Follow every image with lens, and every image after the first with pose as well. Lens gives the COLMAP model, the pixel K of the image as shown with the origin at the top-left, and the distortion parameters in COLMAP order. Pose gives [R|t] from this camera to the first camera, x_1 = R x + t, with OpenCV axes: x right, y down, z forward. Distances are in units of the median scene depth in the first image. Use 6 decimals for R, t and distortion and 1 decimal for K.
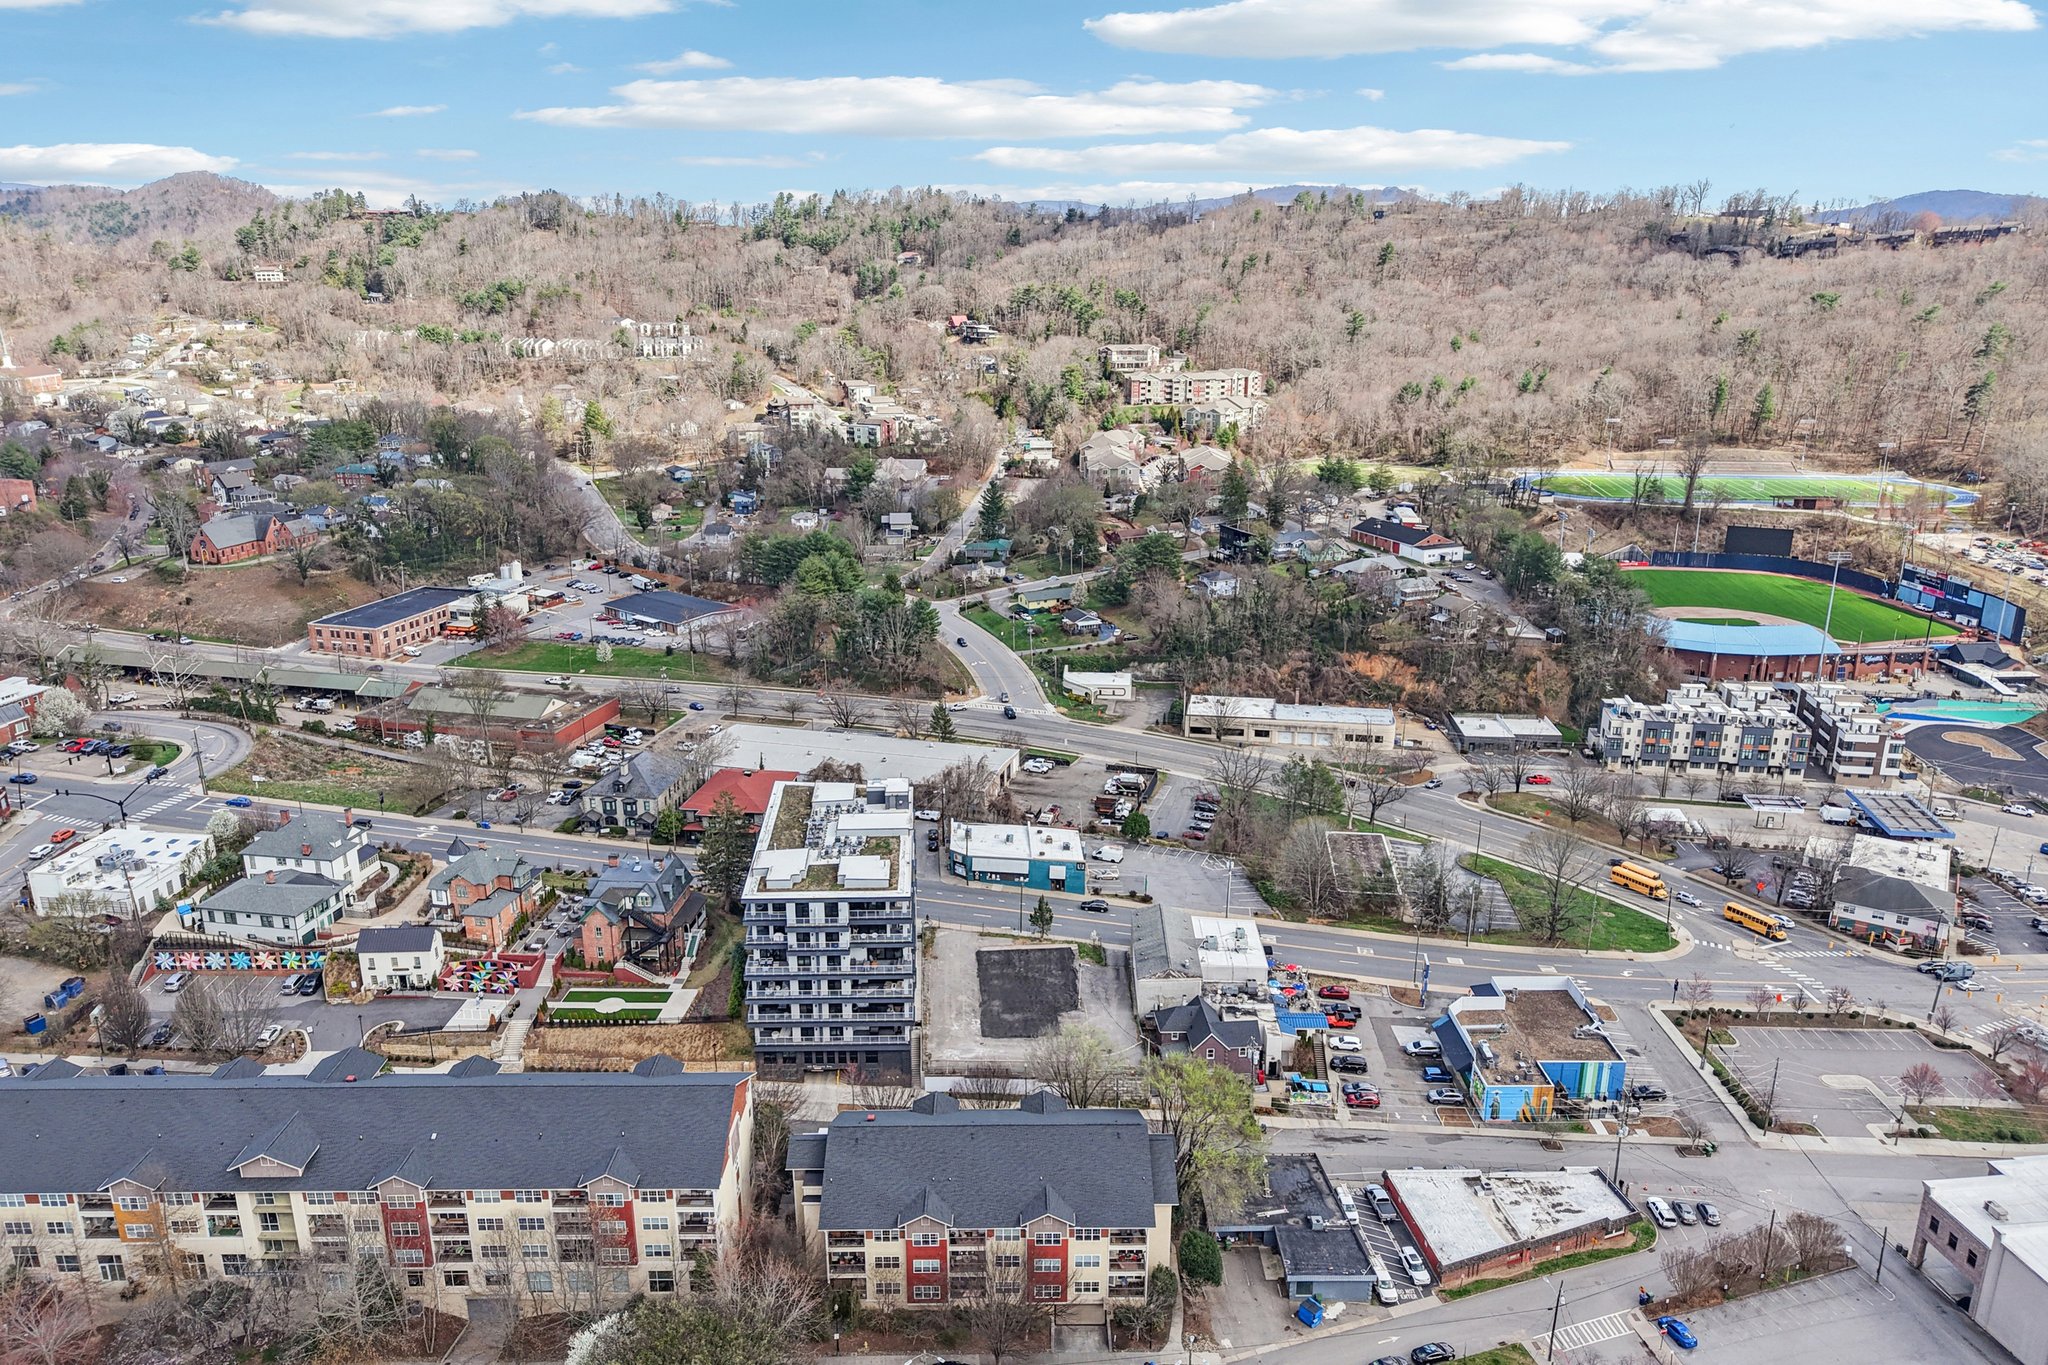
lens RADIAL K [[1425.8, 0, 1024.0], [0, 1425.8, 682.5], [0, 0, 1]] dist [0.144844, -0.367814]
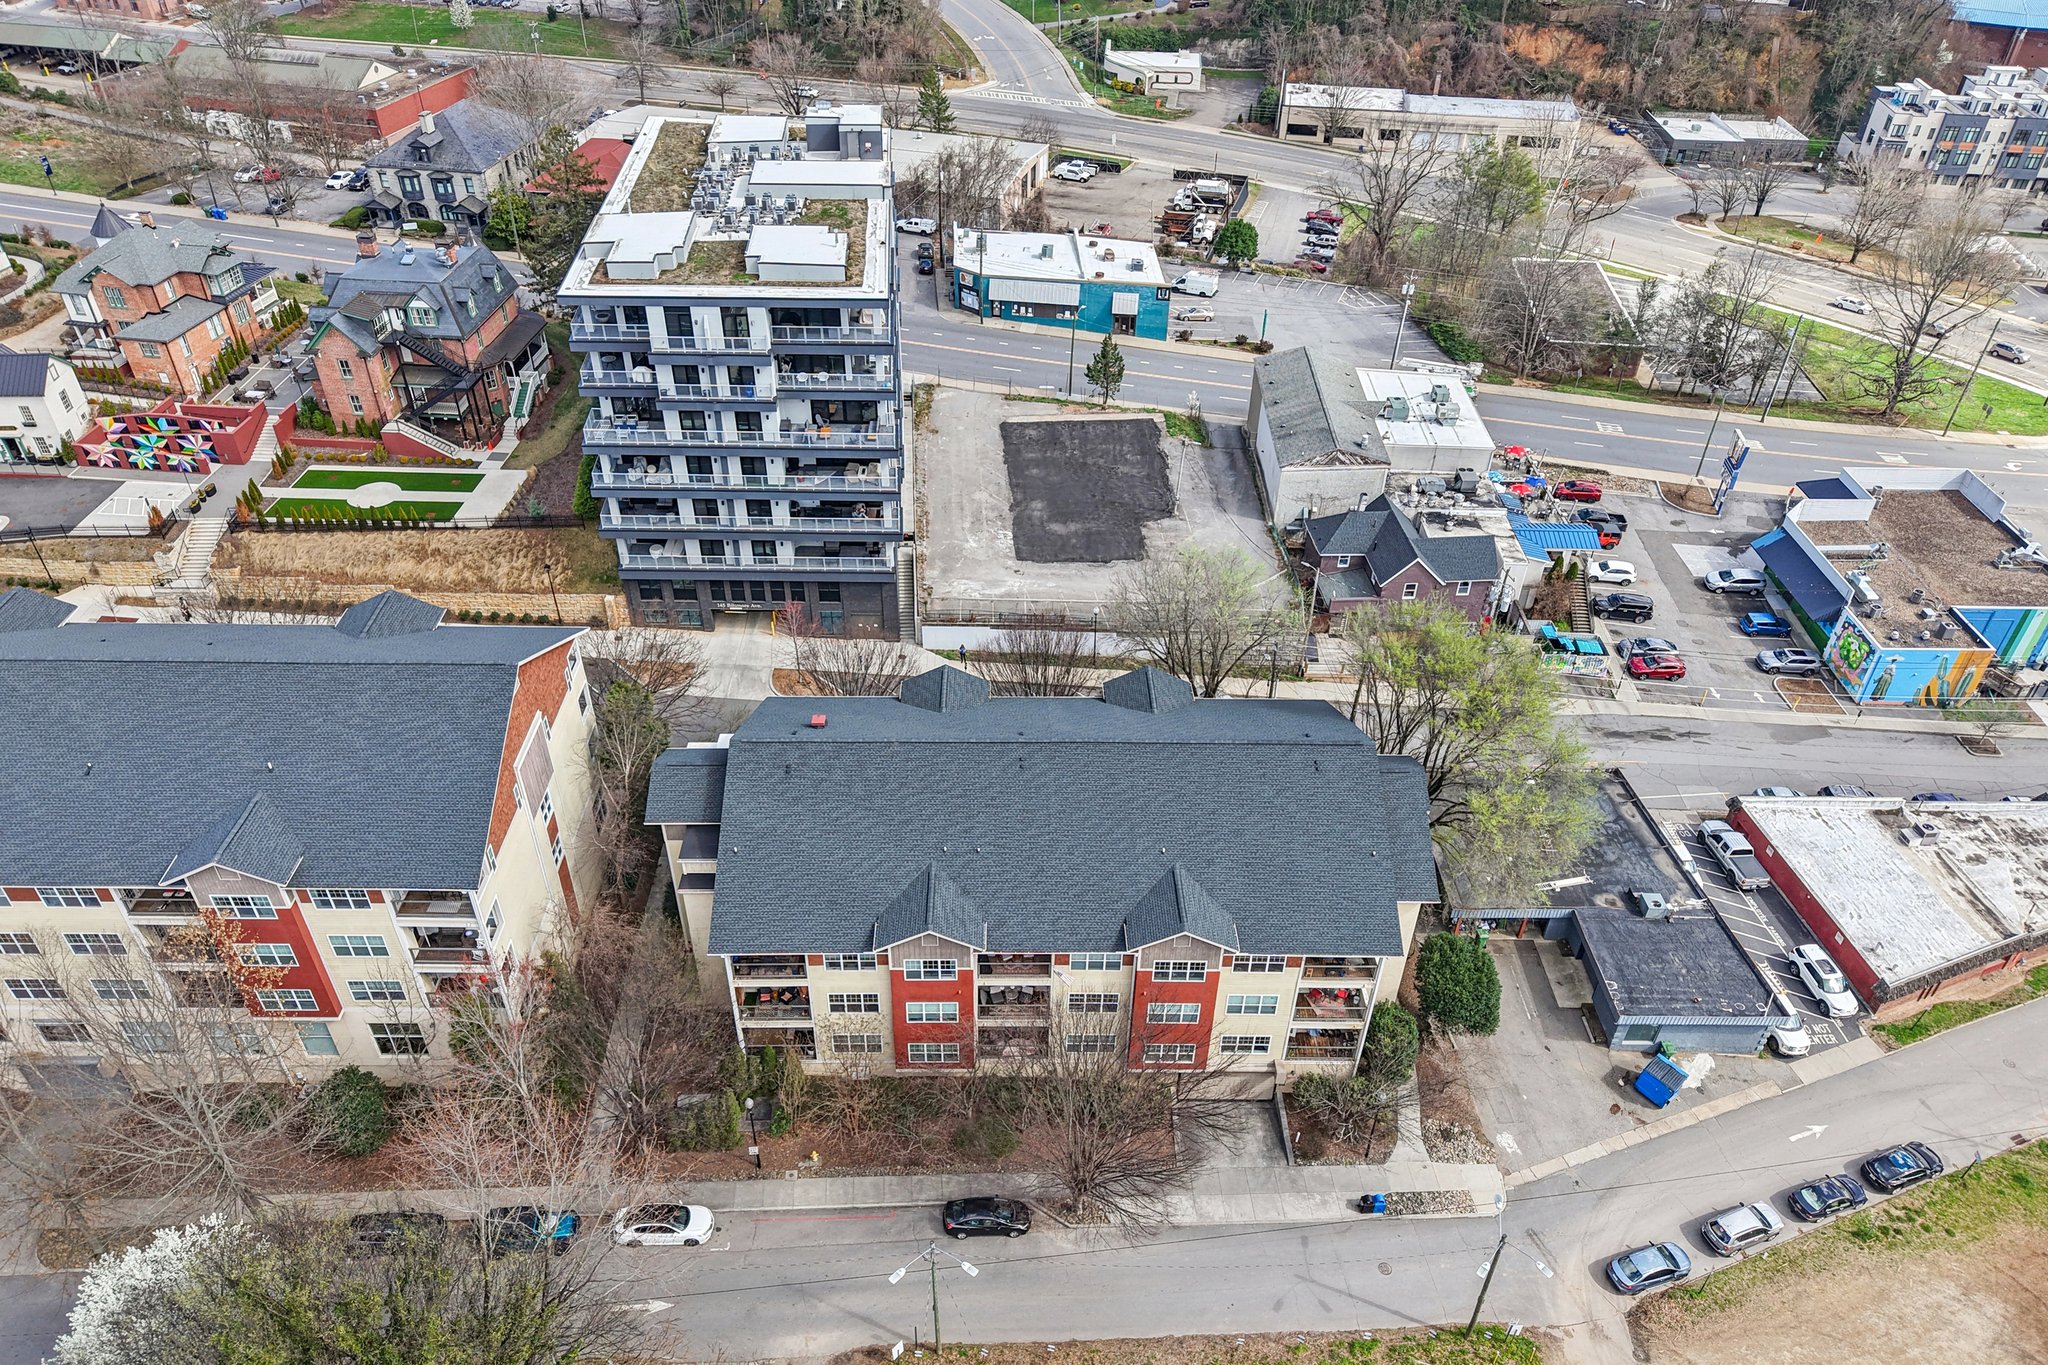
lens RADIAL K [[1388.5, 0, 1024.0], [0, 1388.5, 682.5], [0, 0, 1]] dist [0.035127, -0.042485]
pose [[0.999873, 0.010624, 0.011900, -0.031481], [-0.014025, 0.940863, 0.338497, 0.097879], [-0.007600, -0.338621, 0.940892, 0.432014]]
